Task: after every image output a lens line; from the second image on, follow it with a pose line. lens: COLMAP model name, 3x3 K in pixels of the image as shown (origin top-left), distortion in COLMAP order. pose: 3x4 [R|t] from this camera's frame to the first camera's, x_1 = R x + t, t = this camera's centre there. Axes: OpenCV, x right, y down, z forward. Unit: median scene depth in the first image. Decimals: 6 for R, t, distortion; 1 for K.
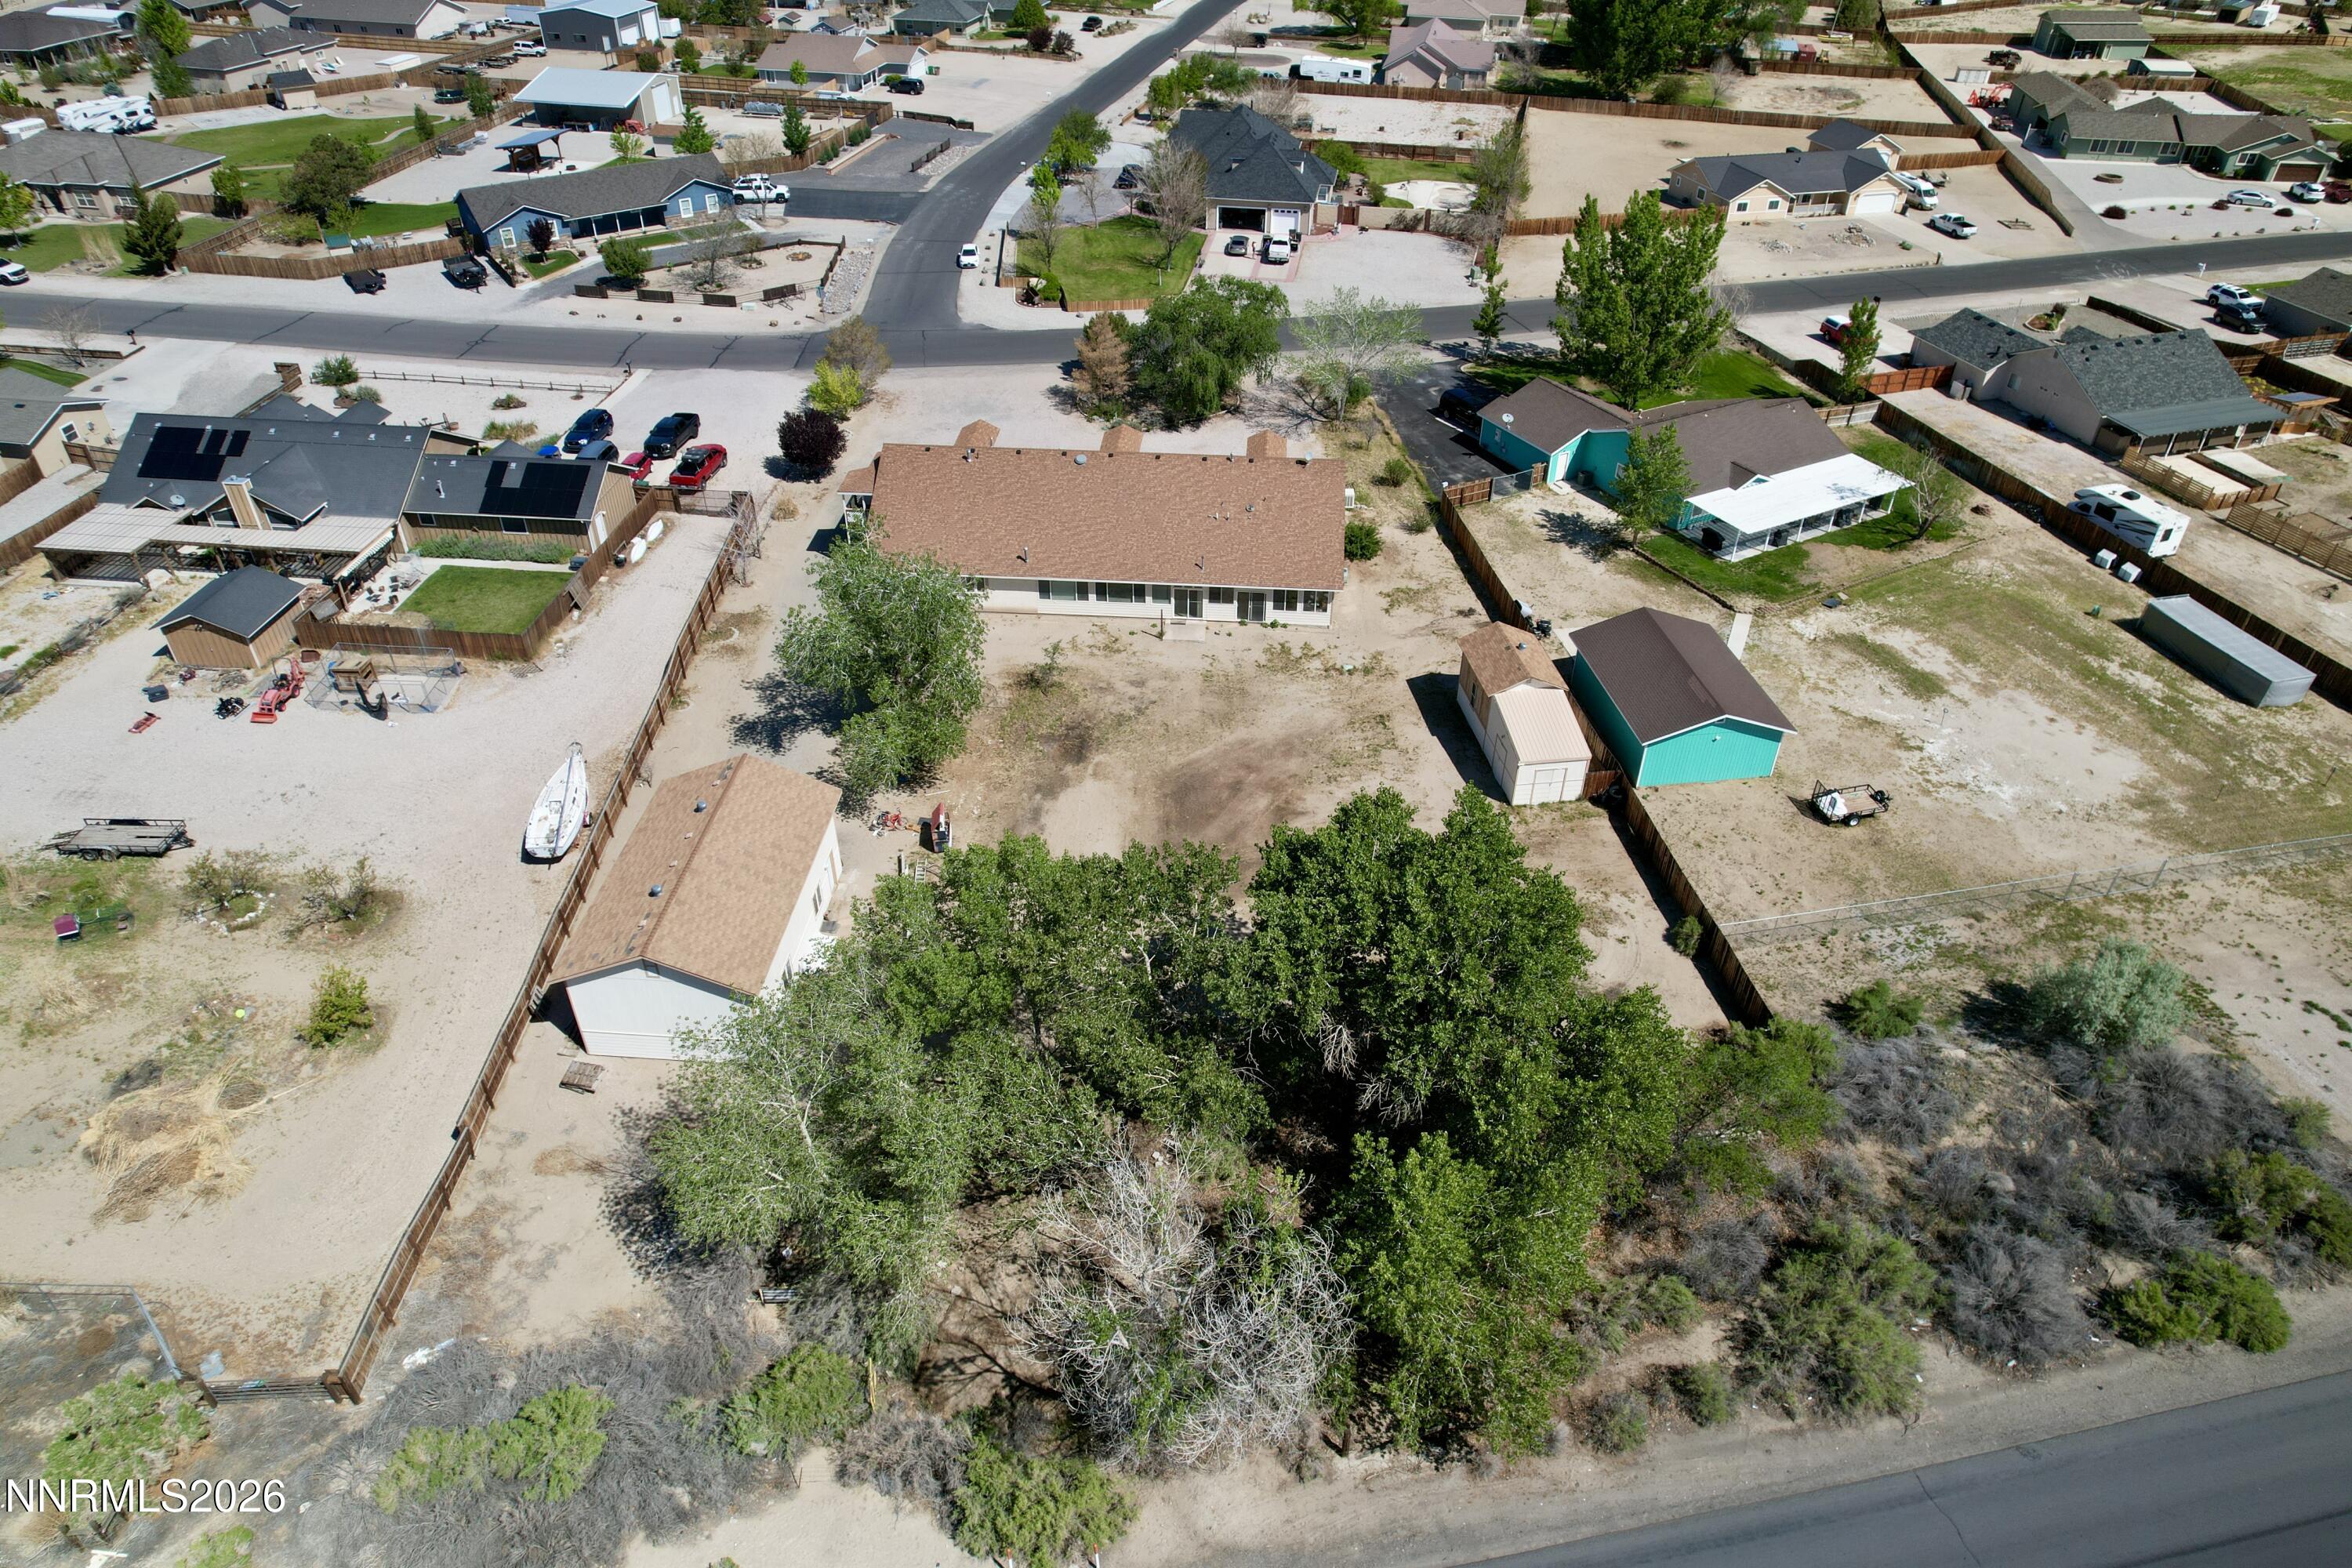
lens RADIAL K [[1502.0, 0, 1176.1], [0, 1502.0, 791.2], [0, 0, 1]] dist [-0.052966, 0.025836]
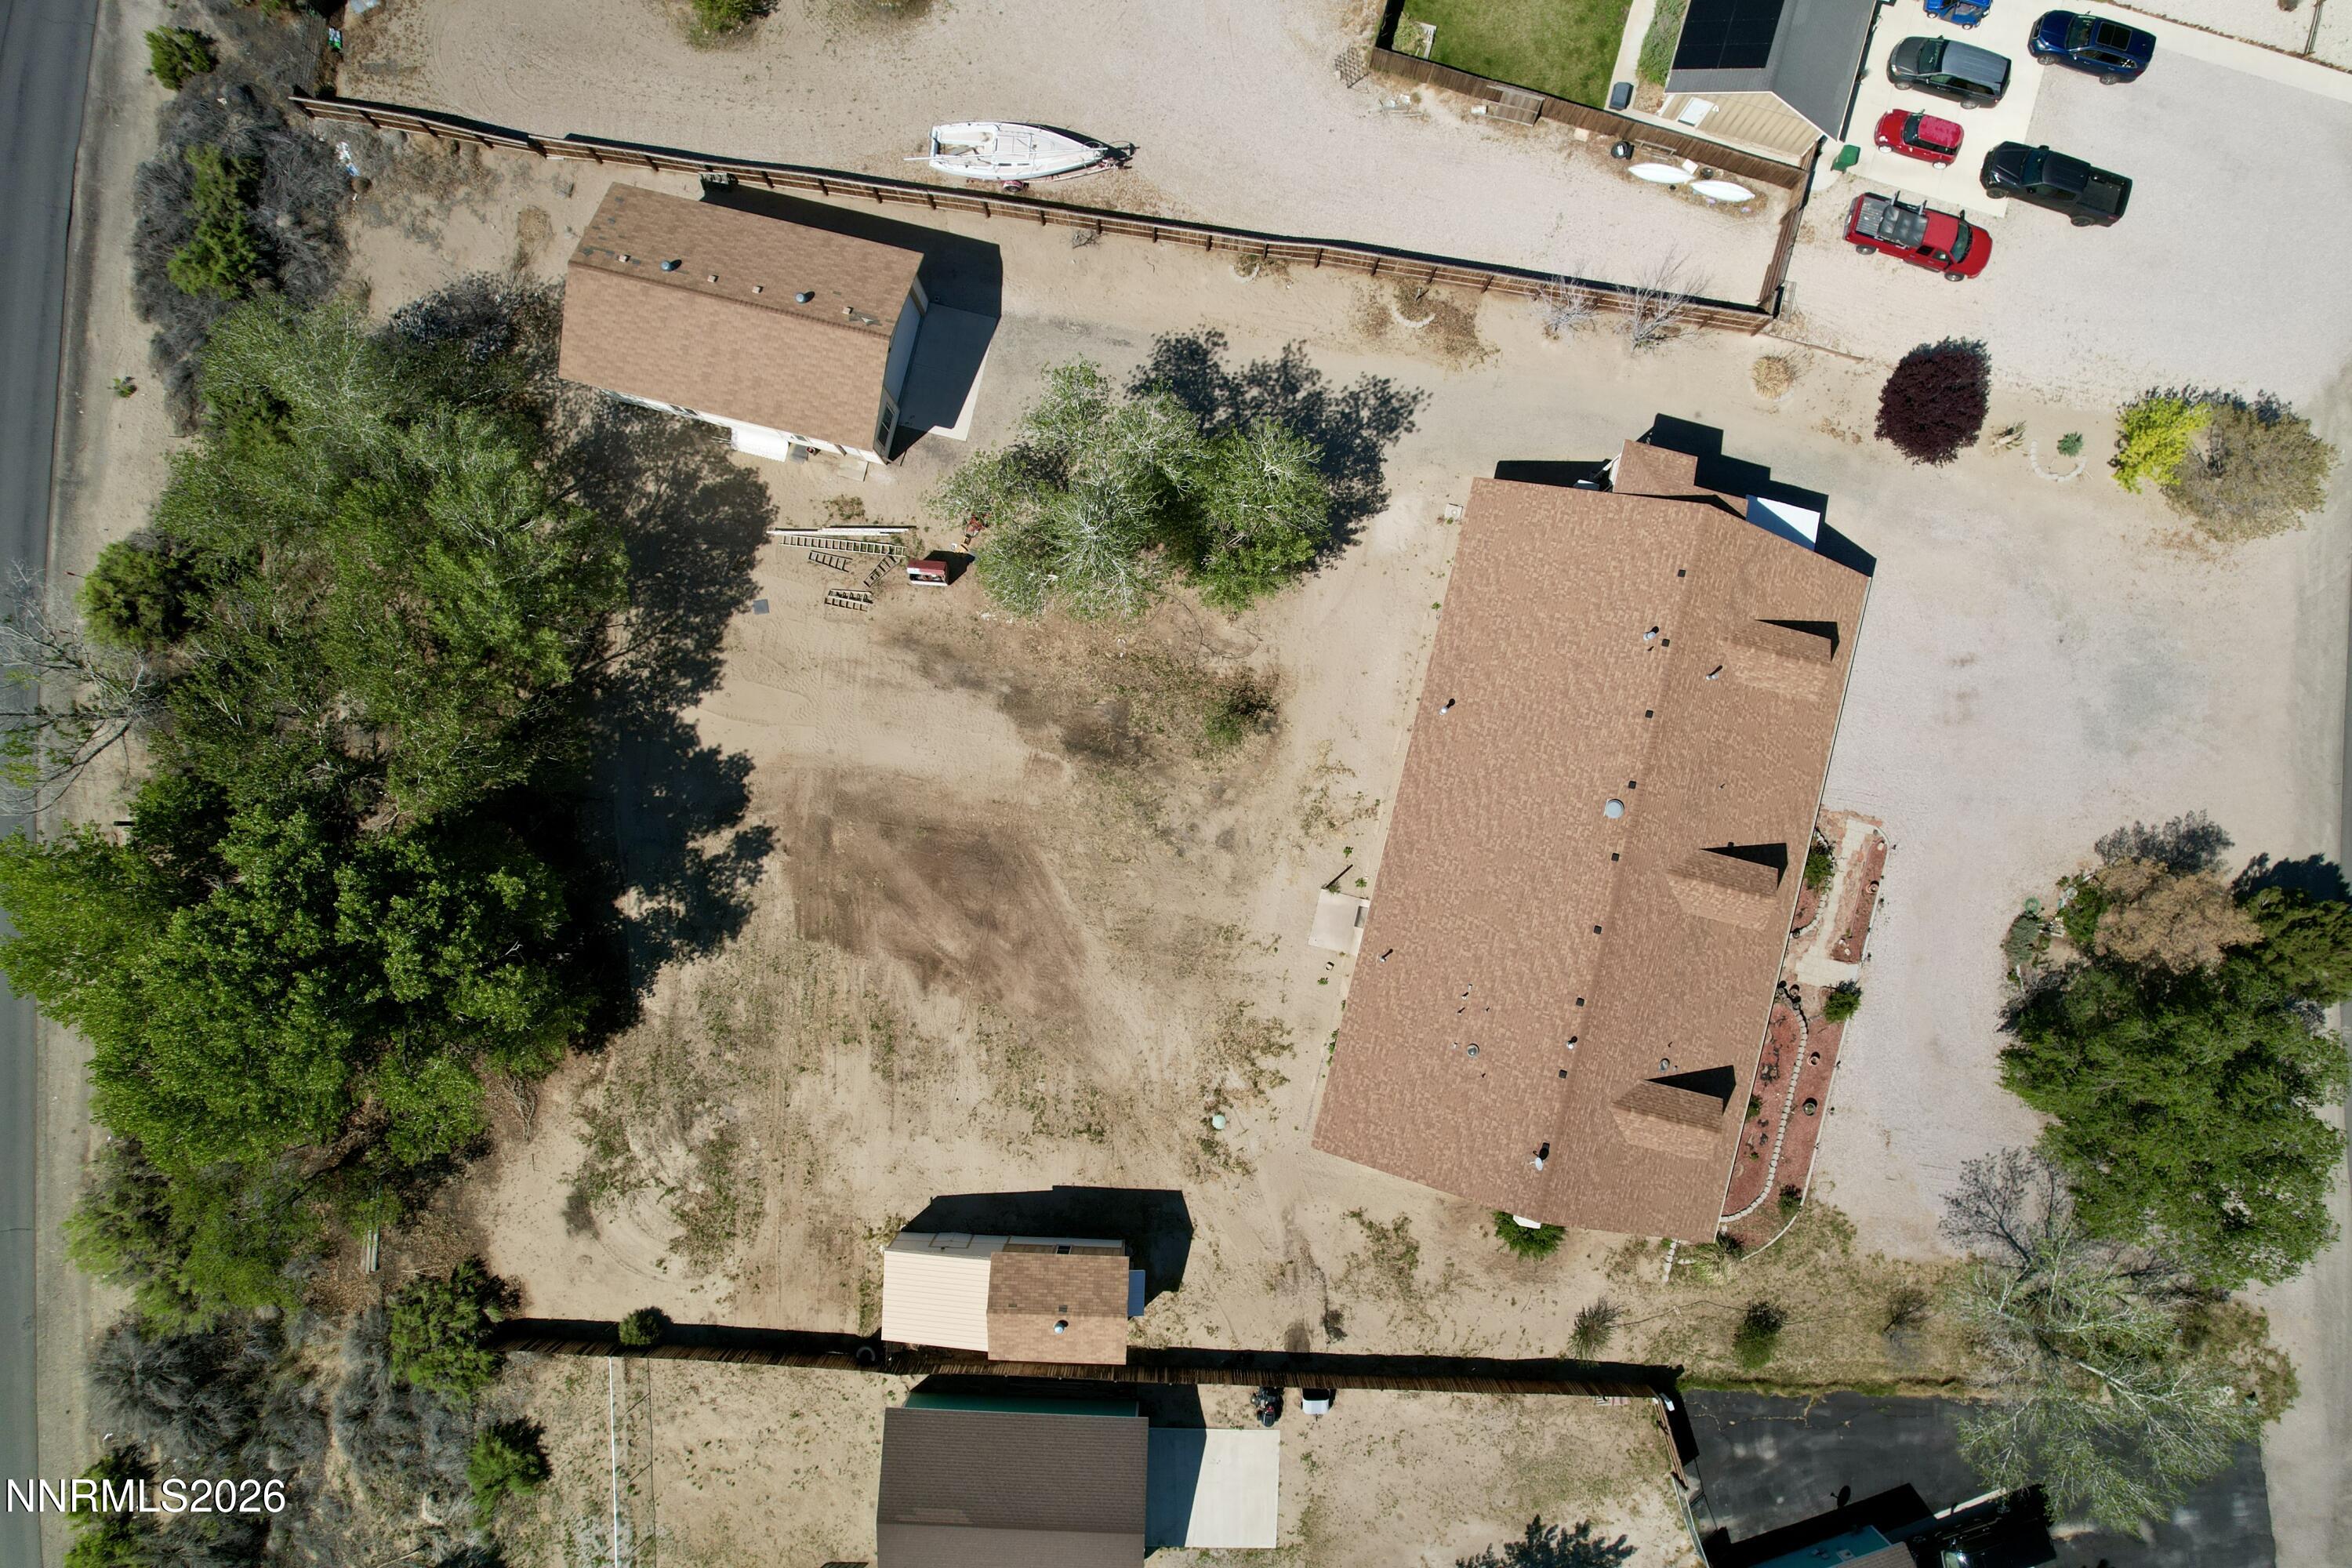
lens RADIAL K [[1502.0, 0, 1176.1], [0, 1502.0, 791.2], [0, 0, 1]] dist [-0.052966, 0.025836]
pose [[-0.170304, 0.984877, -0.031853, -0.018140], [-0.589938, -0.076012, 0.803862, -0.570942], [0.789284, 0.155692, 0.593962, 0.440292]]
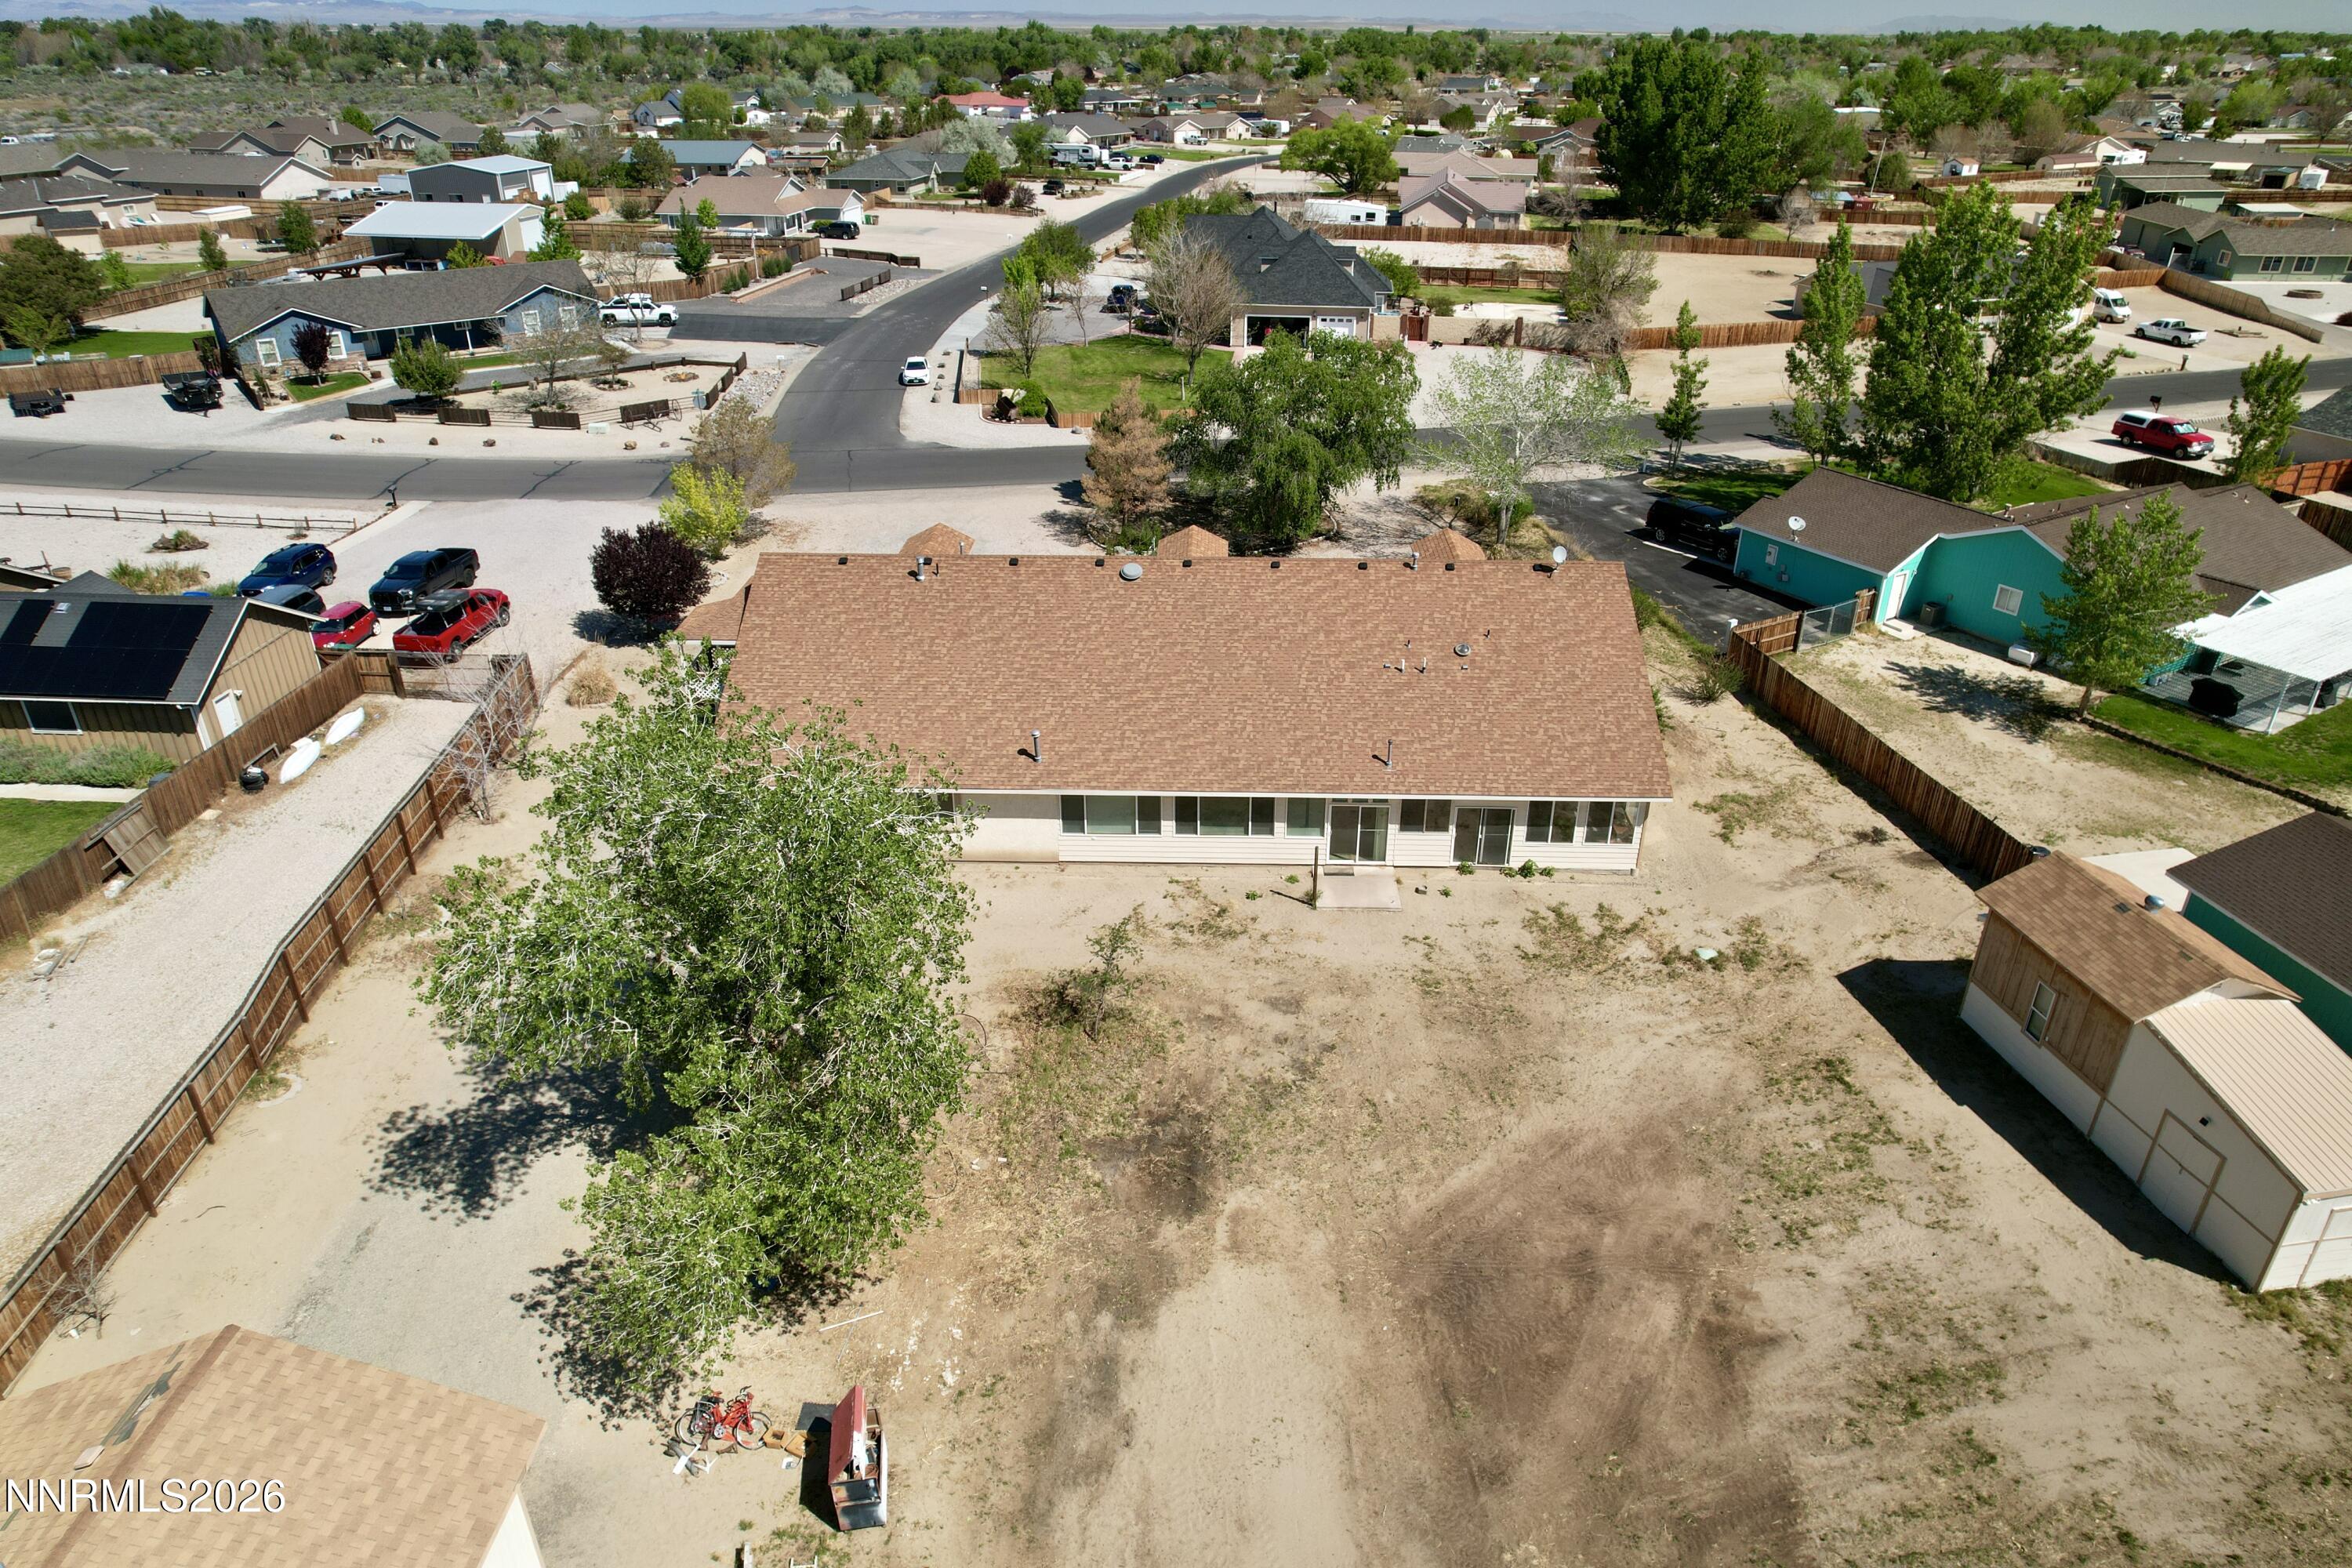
lens RADIAL K [[1502.0, 0, 1176.1], [0, 1502.0, 791.2], [0, 0, 1]] dist [-0.052966, 0.025836]
pose [[0.998976, -0.025629, 0.037296, -0.064385], [0.031202, 0.987027, -0.157494, -0.054969], [-0.032776, 0.158497, 0.986815, 0.446991]]
